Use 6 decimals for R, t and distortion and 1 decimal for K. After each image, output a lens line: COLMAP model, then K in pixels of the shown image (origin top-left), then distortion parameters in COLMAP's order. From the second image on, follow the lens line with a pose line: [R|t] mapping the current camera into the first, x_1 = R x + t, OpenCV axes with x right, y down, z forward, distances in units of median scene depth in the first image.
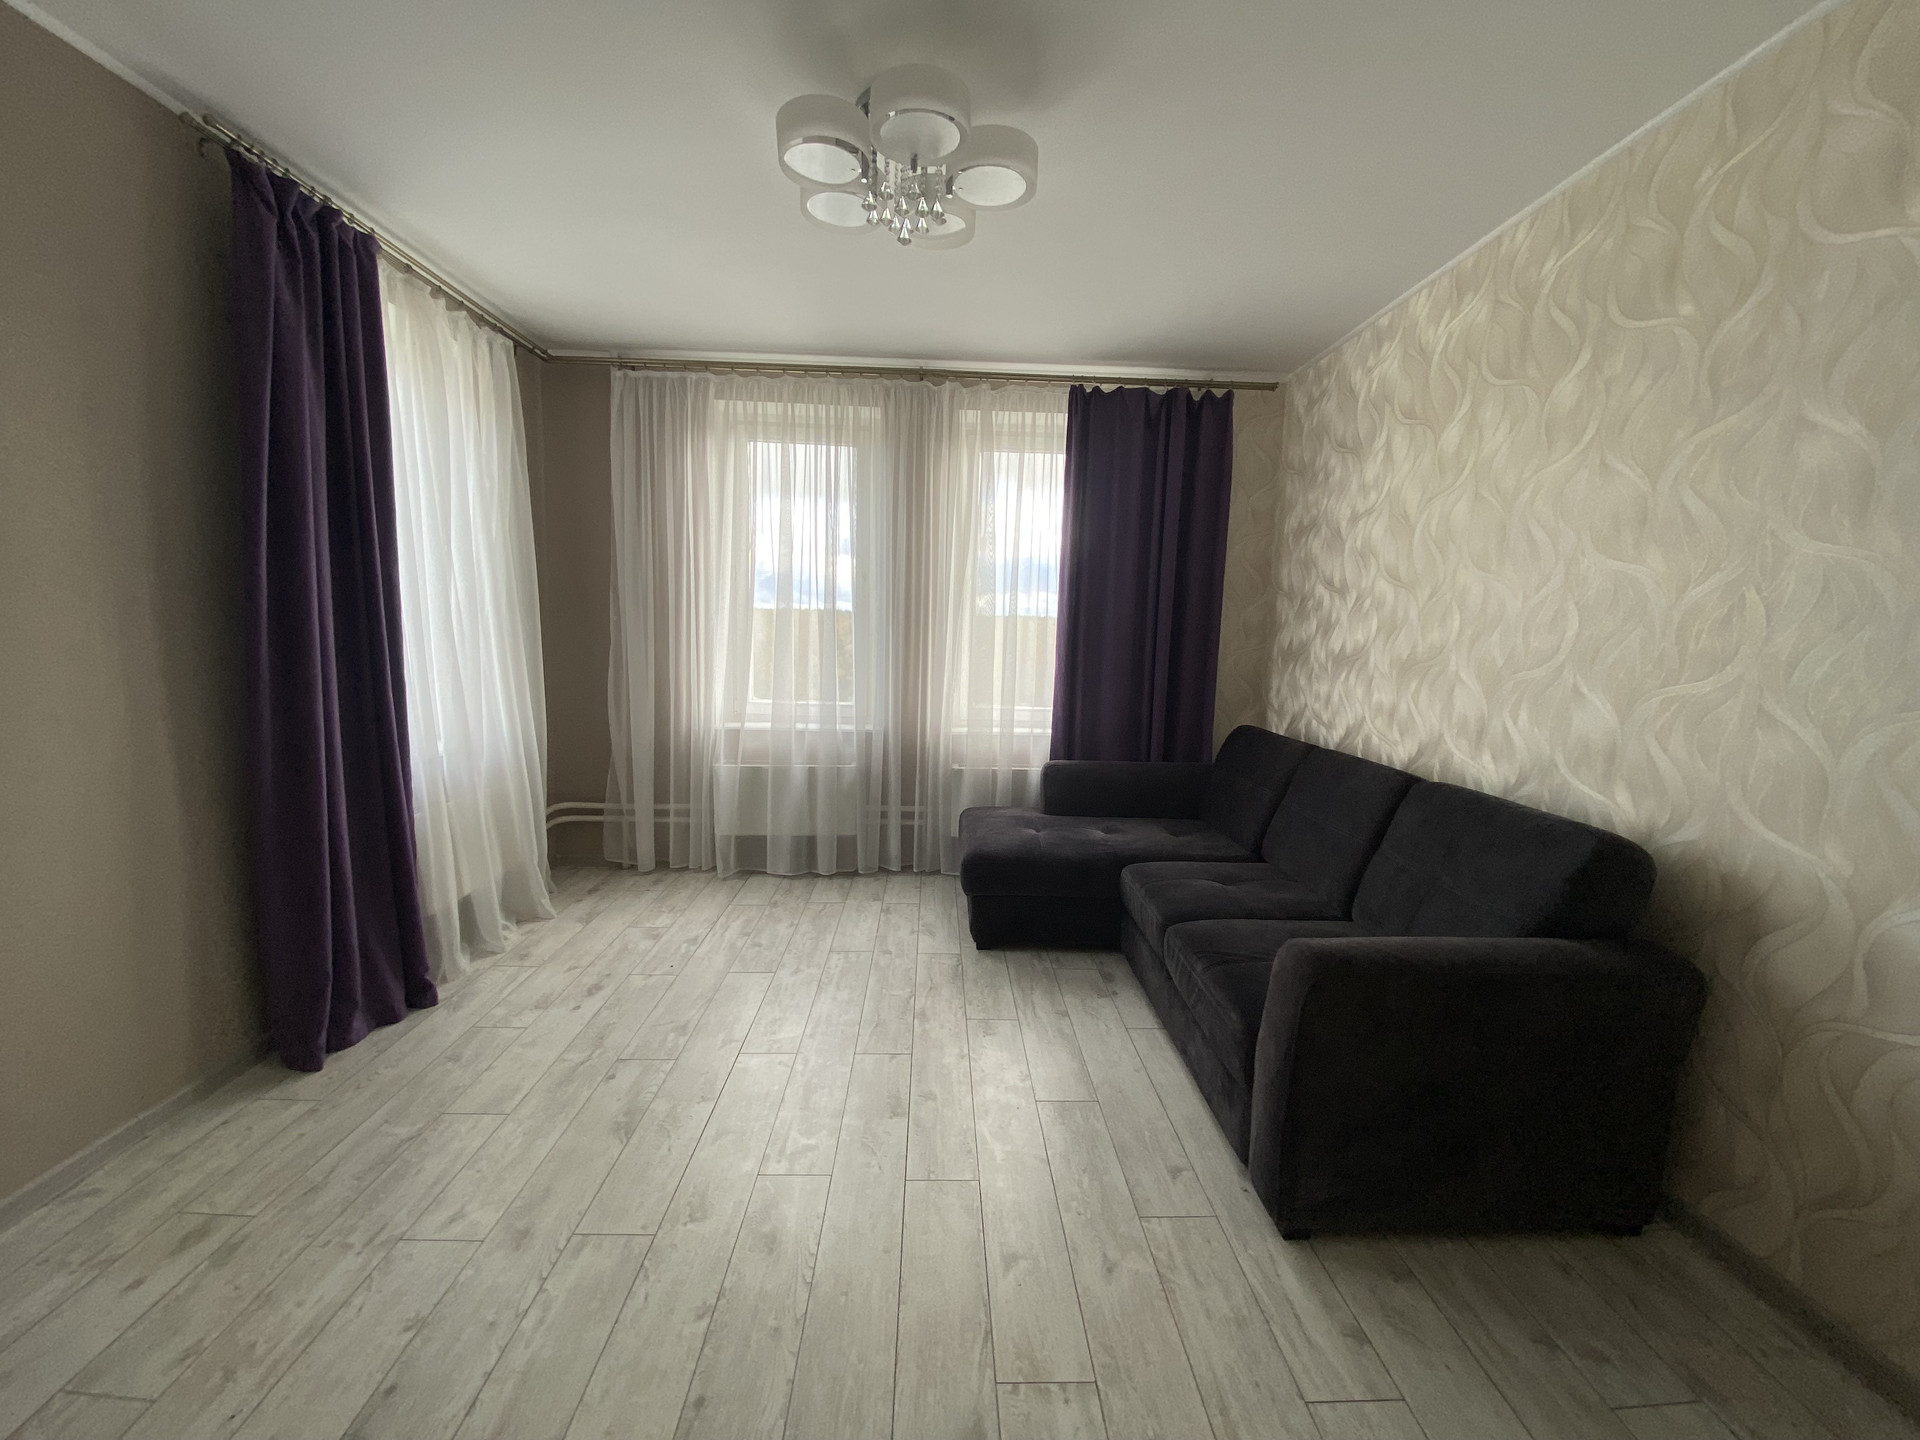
lens RADIAL K [[782.8, 0, 962.9], [0, 782.8, 725.7], [0, 0, 1]] dist [-0.014410, -0.002606]
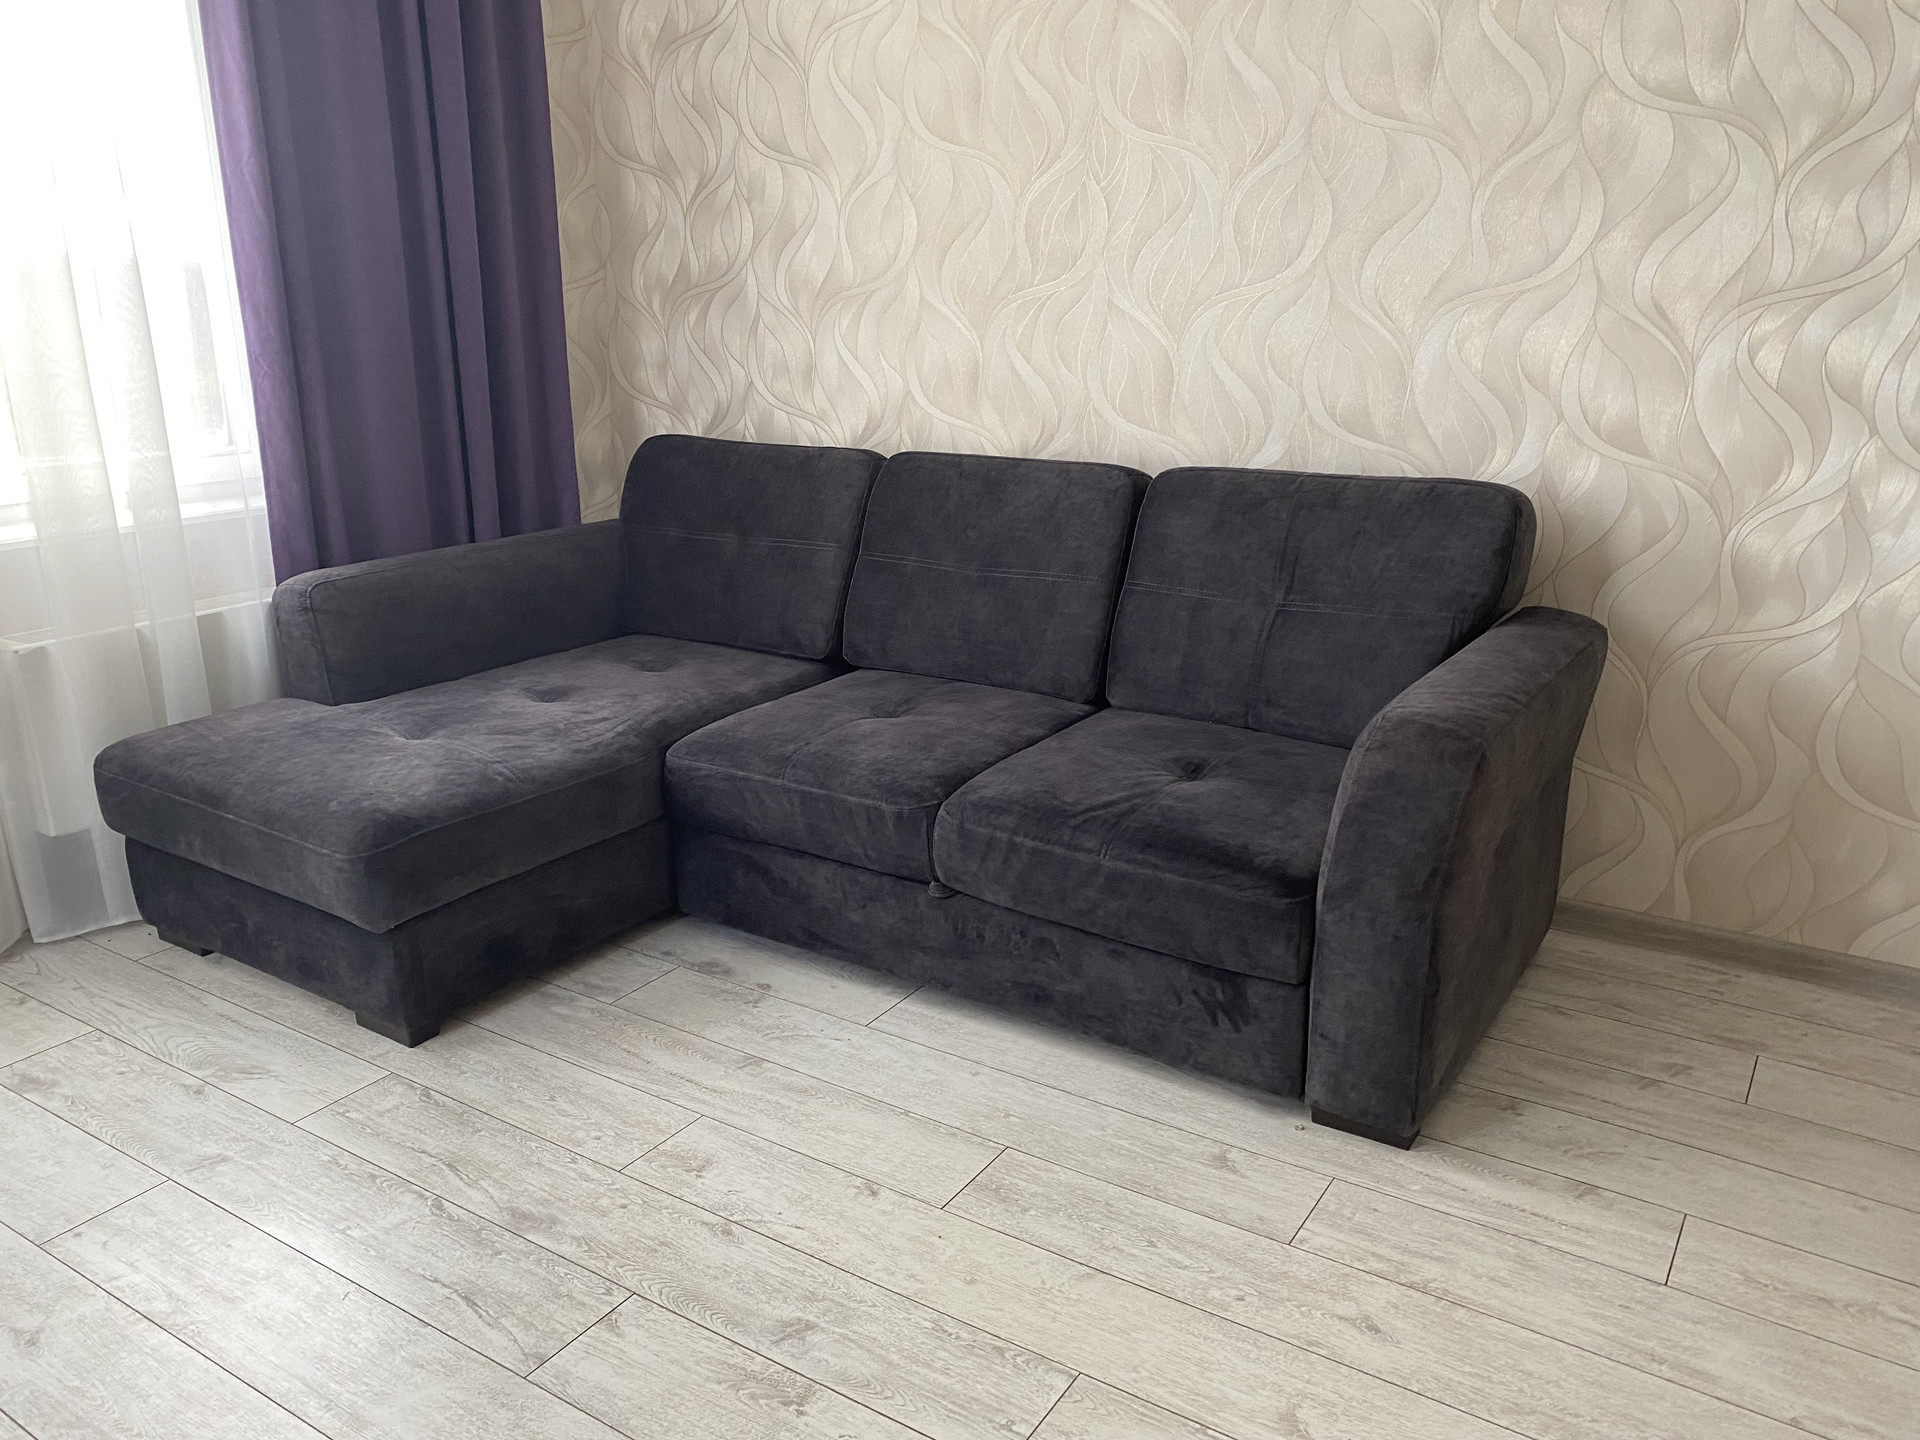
lens RADIAL K [[1467.0, 0, 1002.4], [0, 1467.0, 703.2], [0, 0, 1]] dist [0.041556, -0.054493]
pose [[0.557068, -0.254397, 0.790542, -0.460475], [0.126051, 0.966797, 0.222292, -0.025384], [-0.820845, -0.024183, 0.570639, 0.380507]]
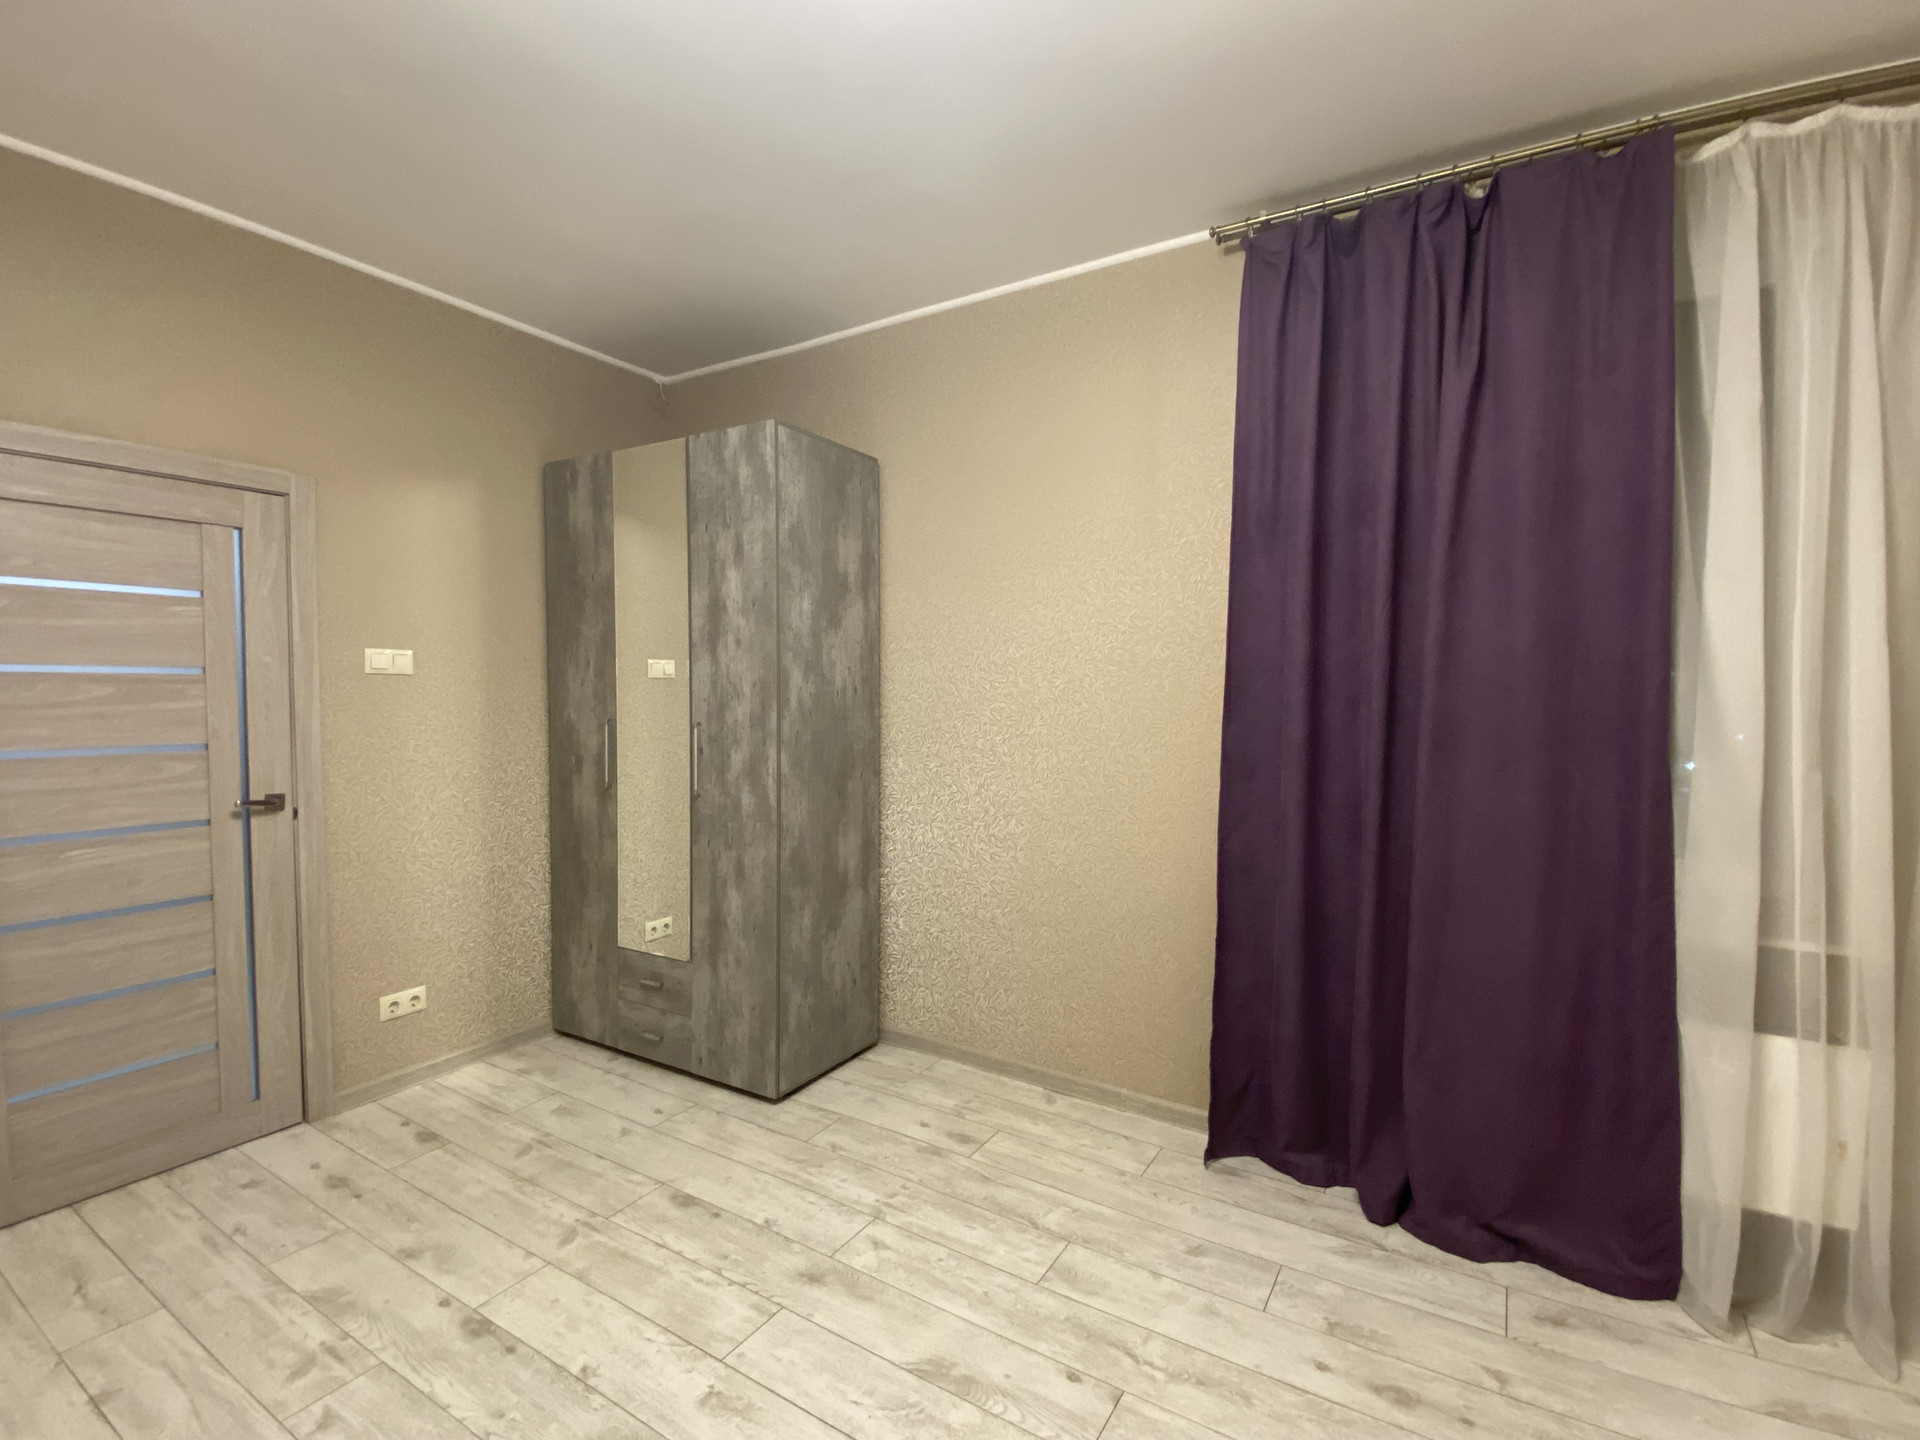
lens RADIAL K [[889.5, 0, 967.8], [0, 889.5, 710.3], [0, 0, 1]] dist [-0.009948, -0.006215]
pose [[-0.550437, -0.002448, -0.834873, 0.193670], [-0.134293, 0.987234, 0.085646, -0.137838], [0.824005, 0.159260, -0.543739, 1.079663]]
